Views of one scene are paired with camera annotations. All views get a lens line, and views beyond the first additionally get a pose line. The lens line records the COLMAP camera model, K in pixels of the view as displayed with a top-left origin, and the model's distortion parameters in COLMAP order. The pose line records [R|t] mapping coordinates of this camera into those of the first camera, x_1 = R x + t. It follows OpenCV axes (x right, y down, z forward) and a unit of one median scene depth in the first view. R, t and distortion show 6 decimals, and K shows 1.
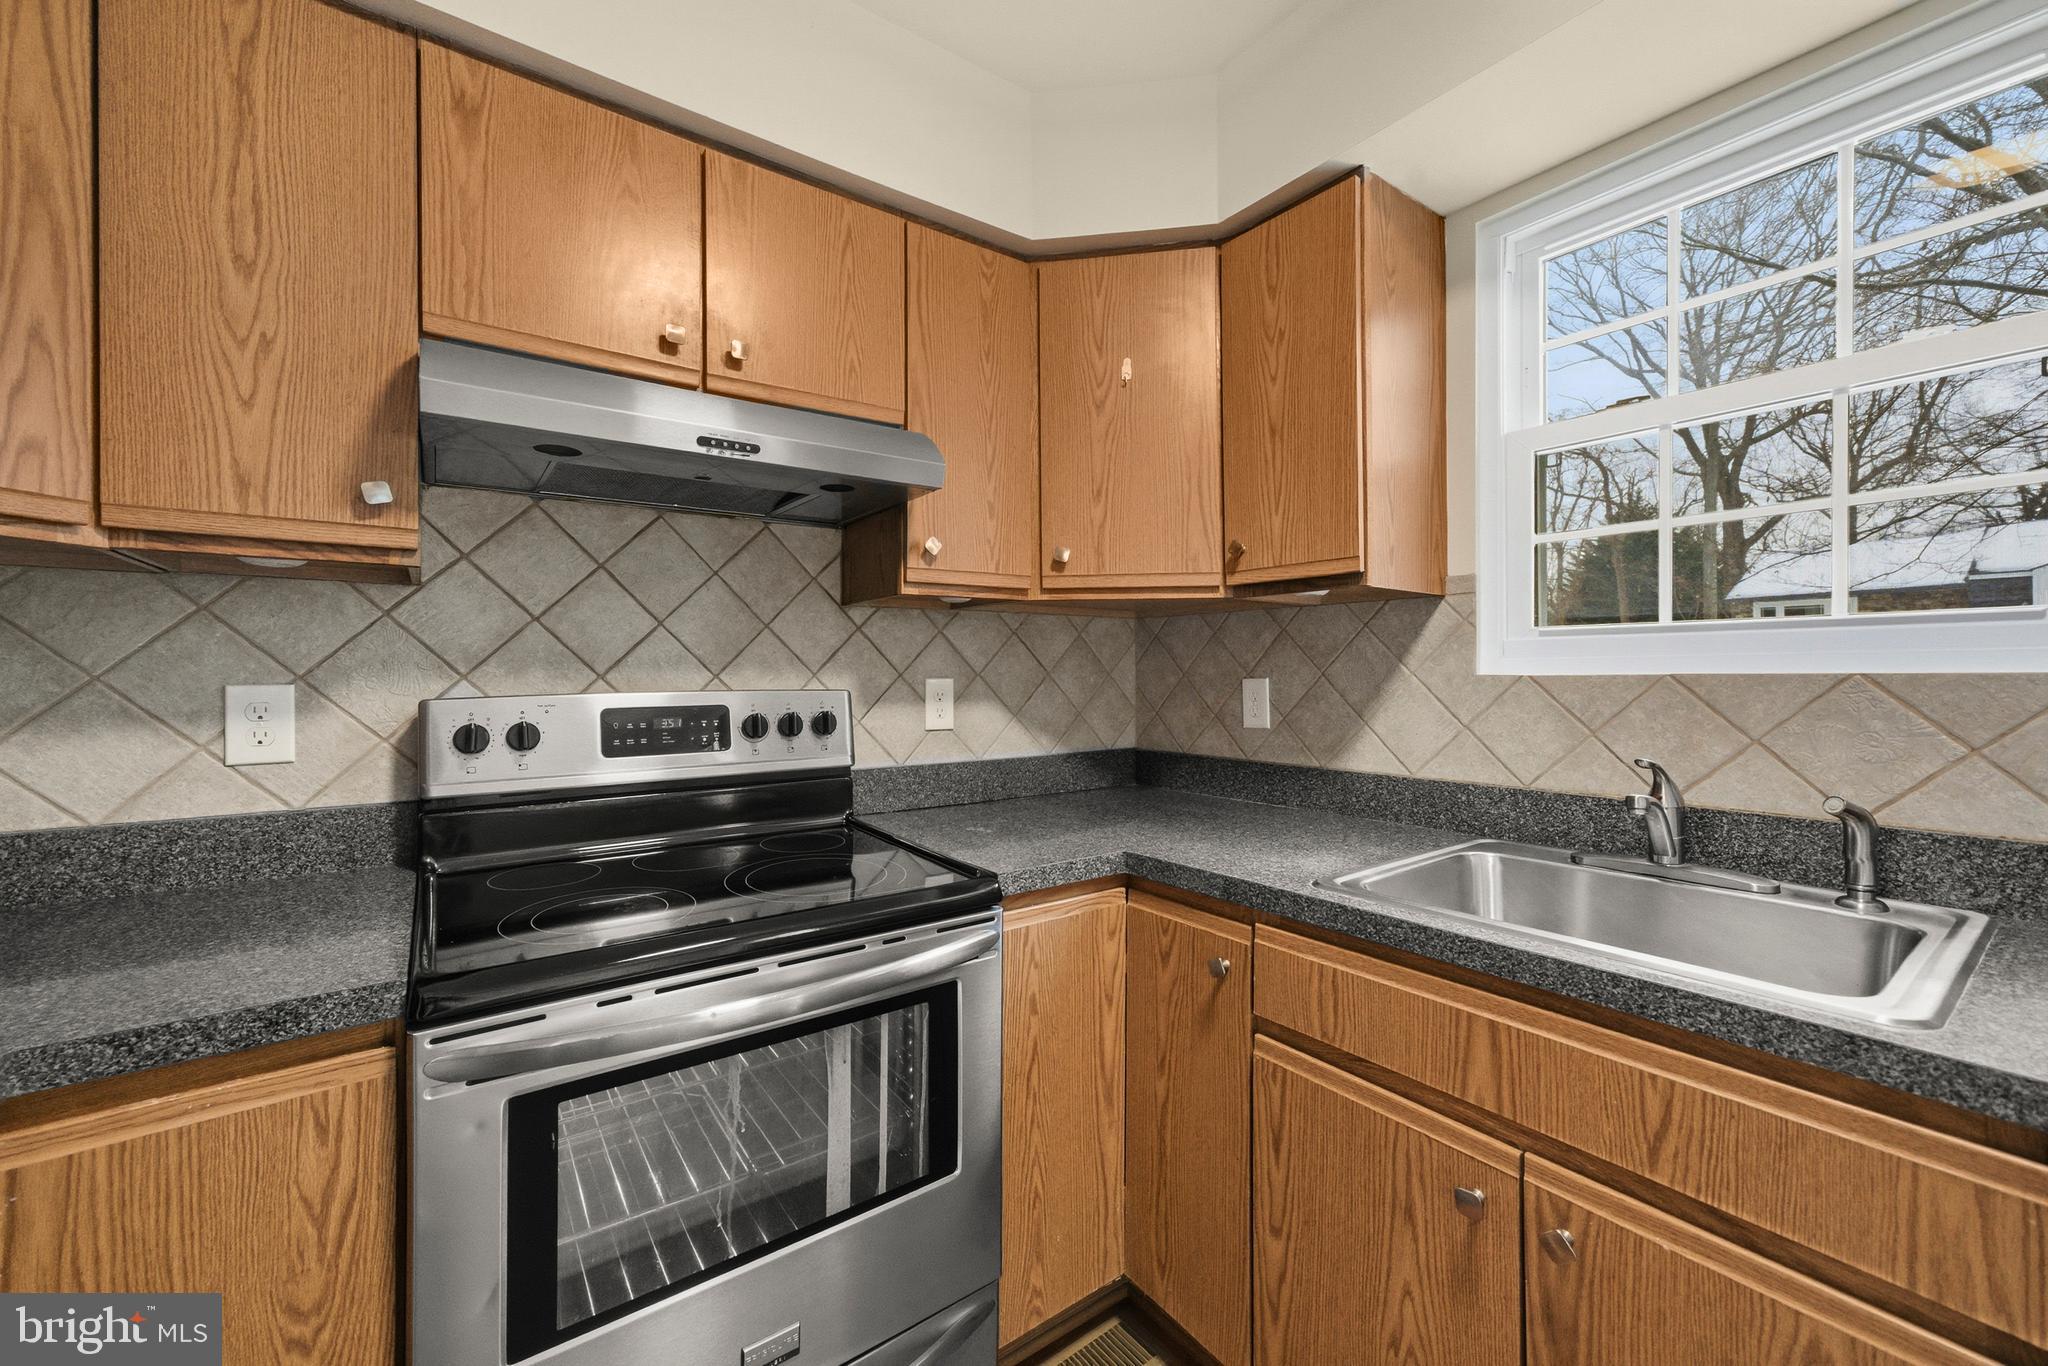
lens RADIAL K [[811.3, 0, 1027.0], [0, 811.3, 674.4], [0, 0, 1]] dist [-0.001419, 0.003696]
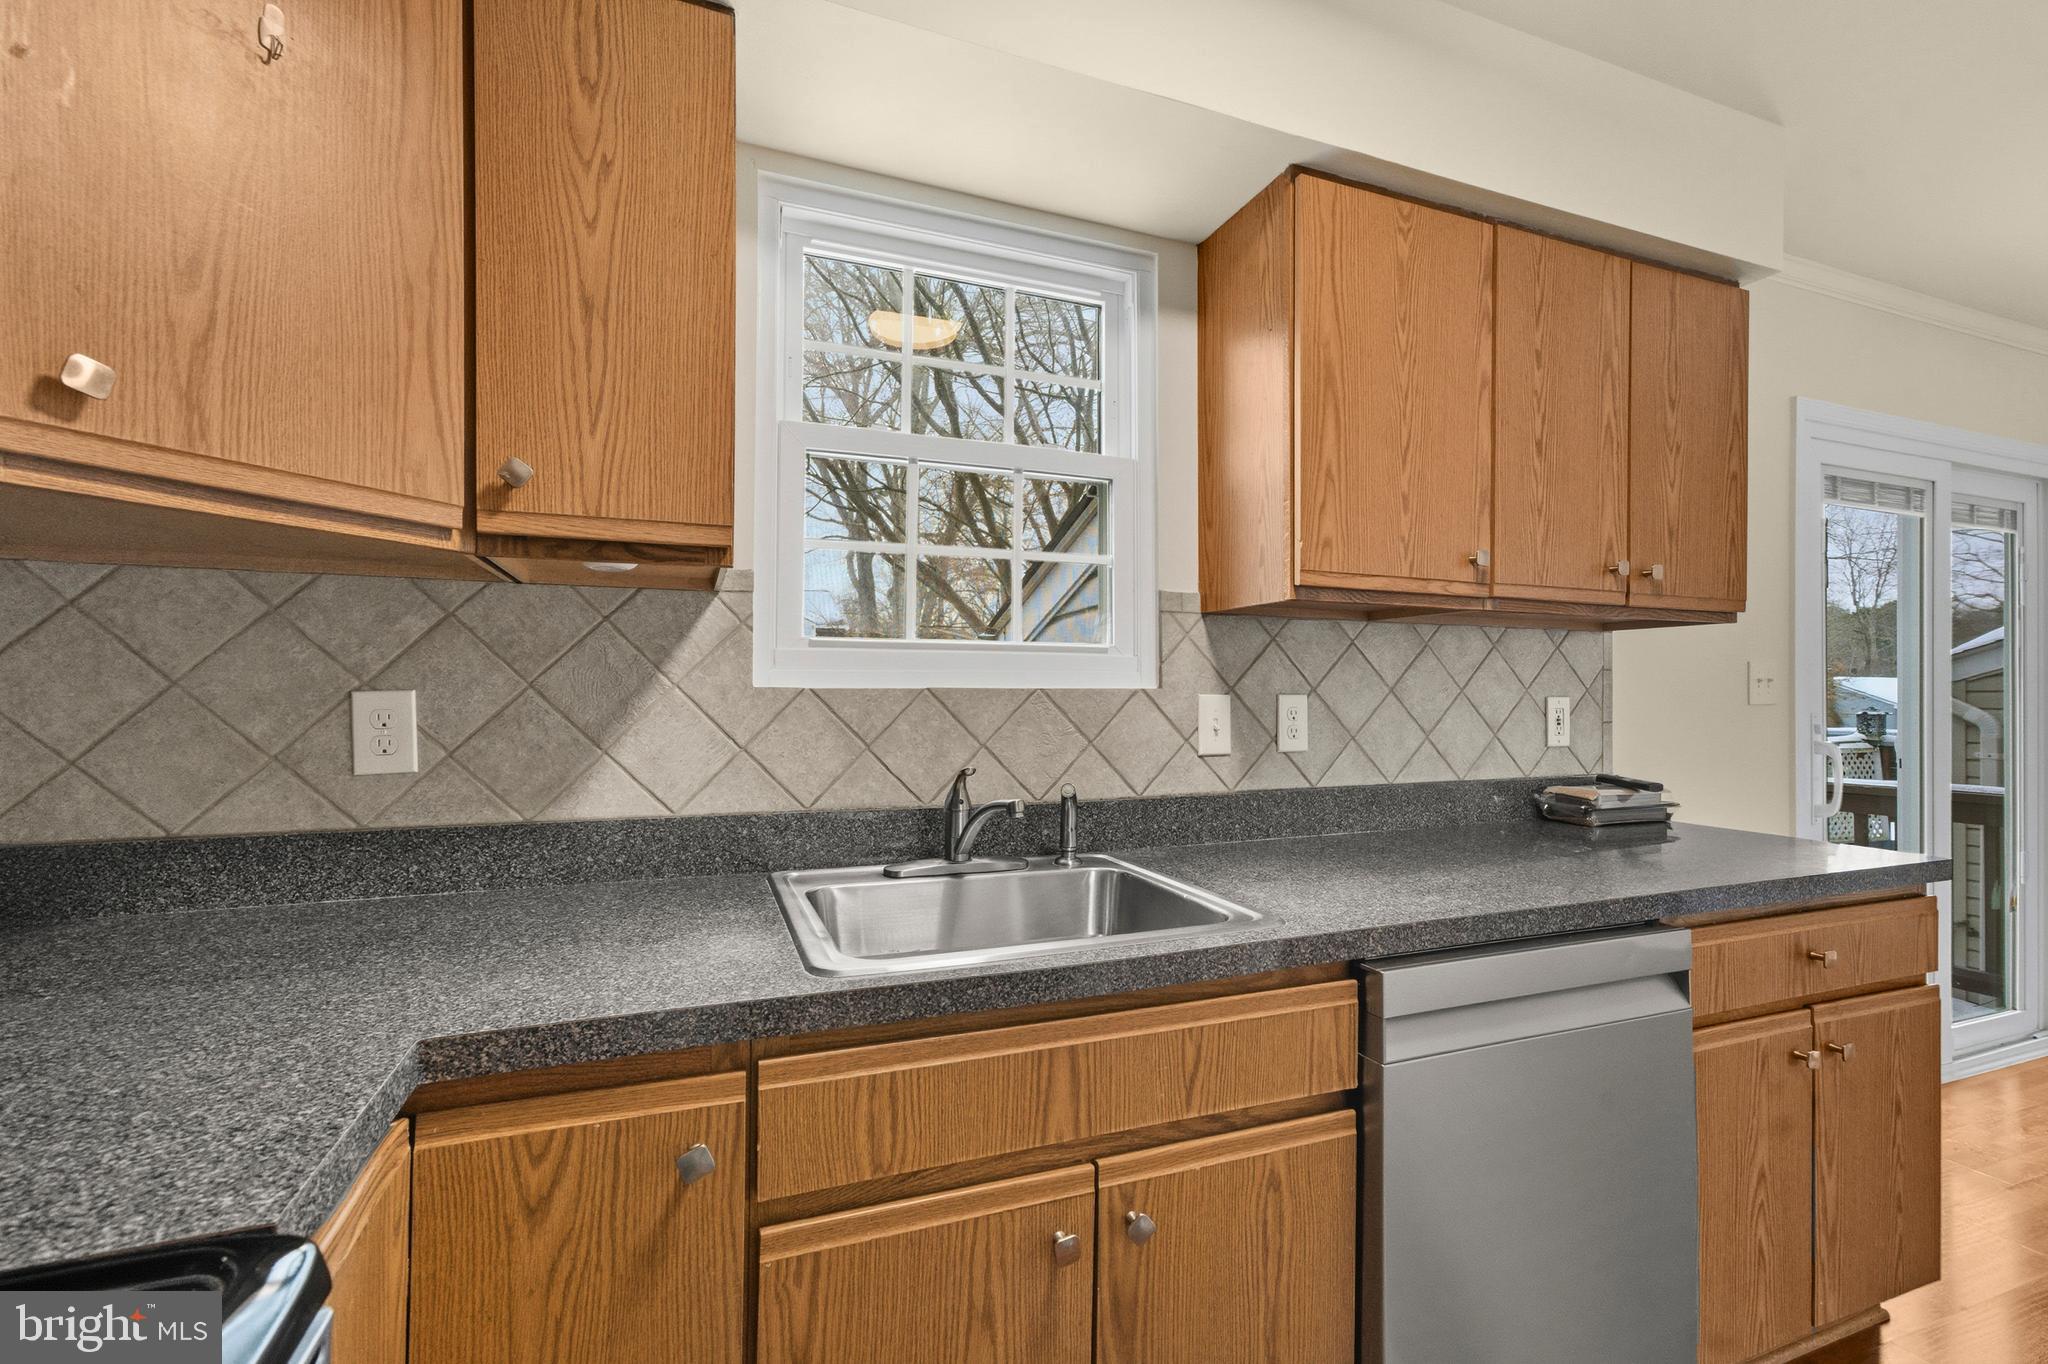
lens RADIAL K [[878.5, 0, 1038.7], [0, 878.5, 687.3], [0, 0, 1]] dist [-0.004798, 0.000405]
pose [[0.255110, 0.009028, 0.966870, -0.305613], [-0.007301, 0.999946, -0.007411, 0.005827], [-0.966884, -0.005168, 0.255162, 0.526788]]
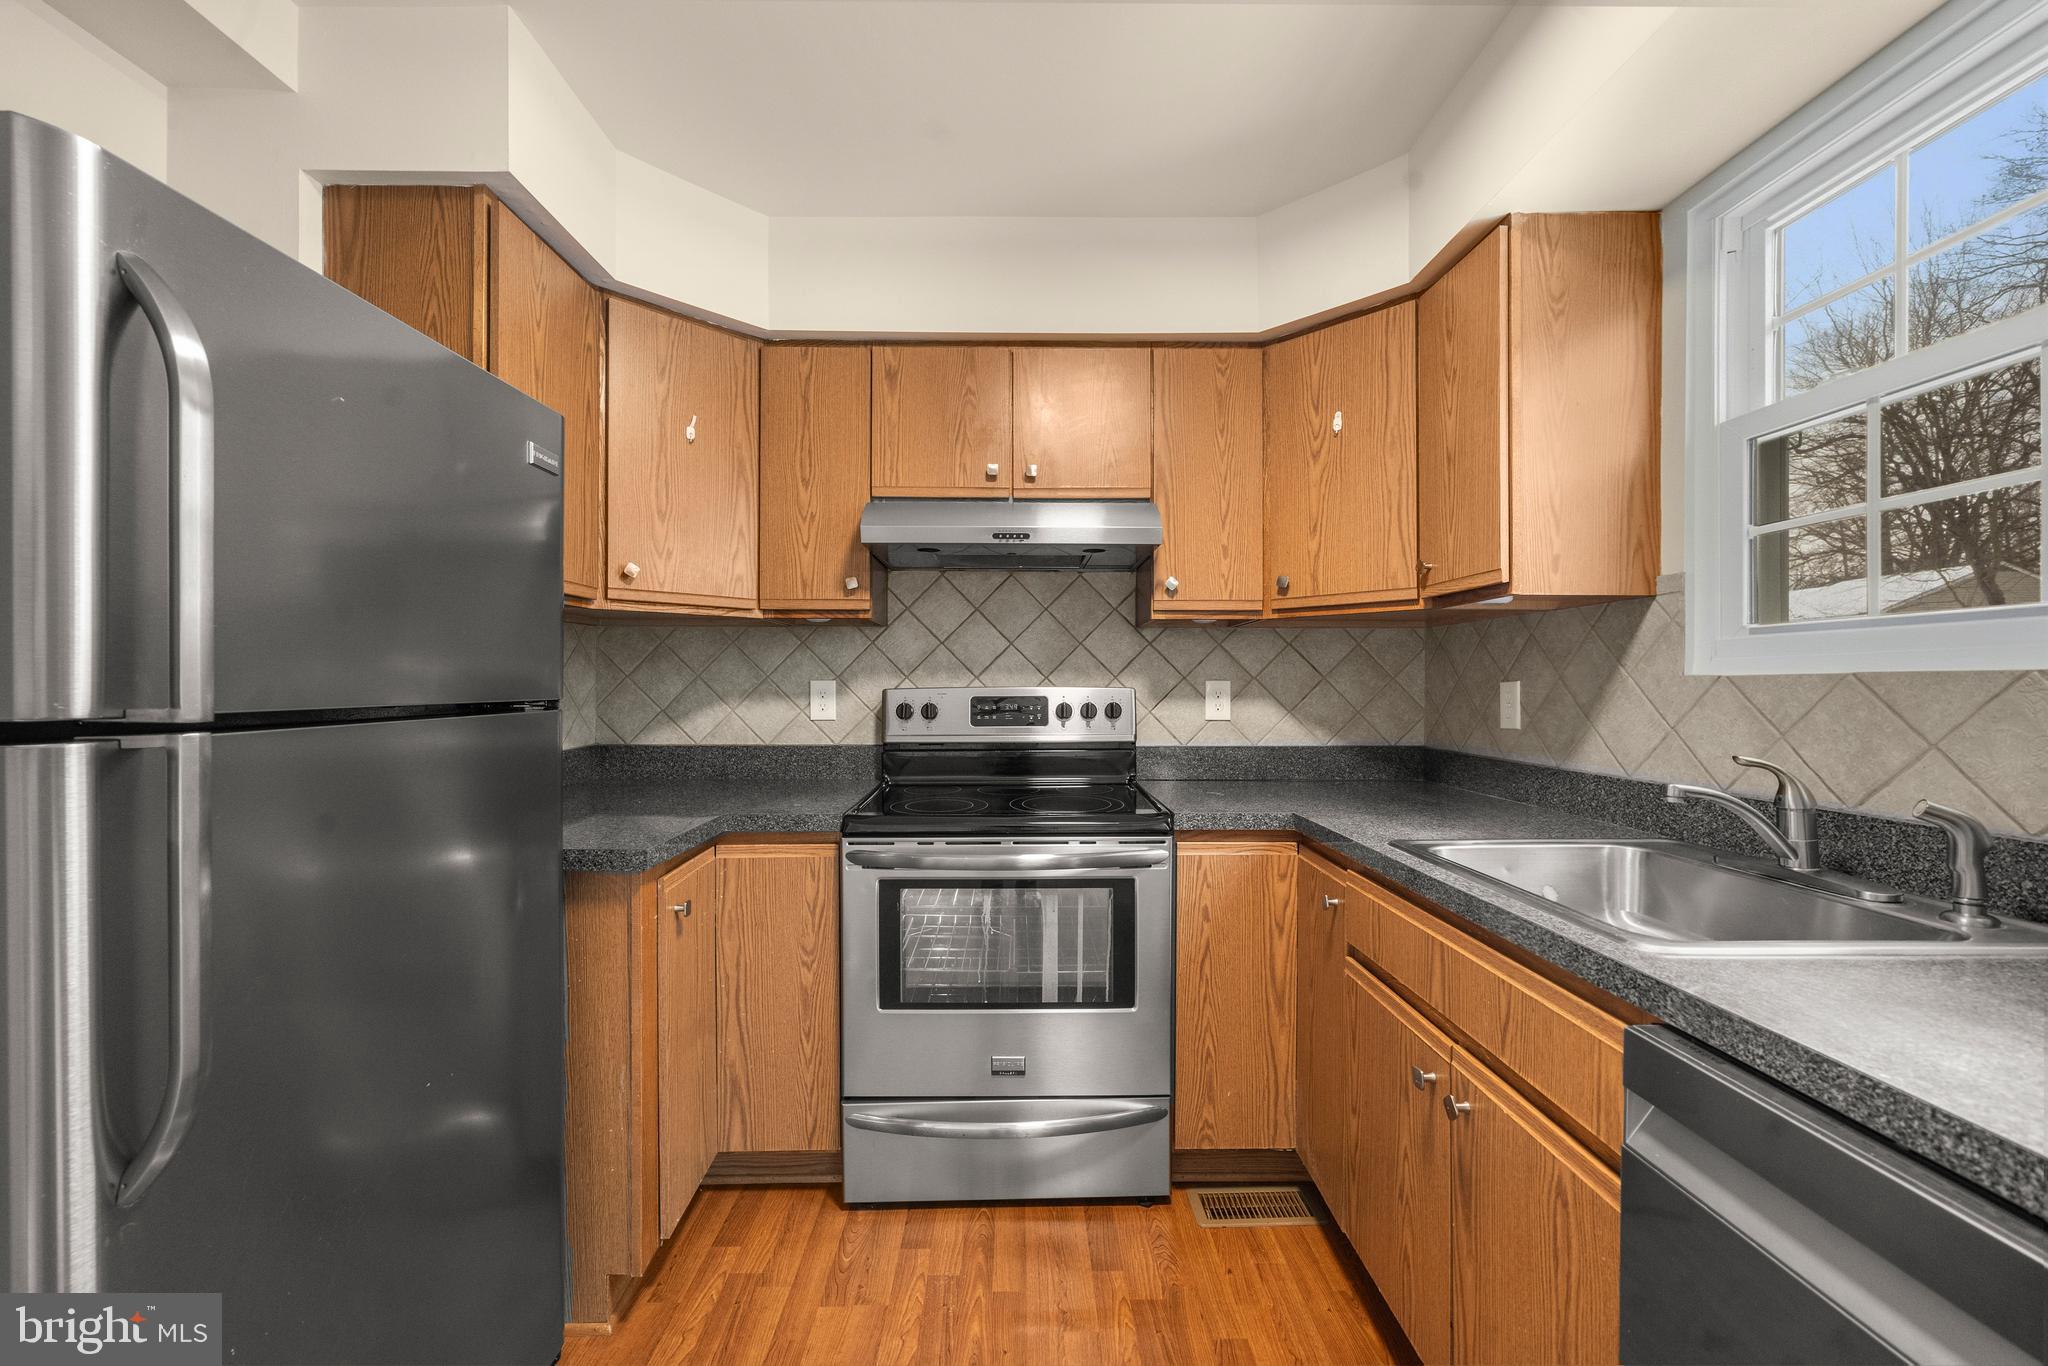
lens RADIAL K [[811.3, 0, 1036.0], [0, 811.3, 690.7], [0, 0, 1]] dist [-0.001419, 0.003696]
pose [[0.820319, 0.008603, -0.571841, 0.533069], [-0.005022, 0.999957, 0.007839, 0.016823], [0.571884, -0.003559, 0.820327, -0.283061]]
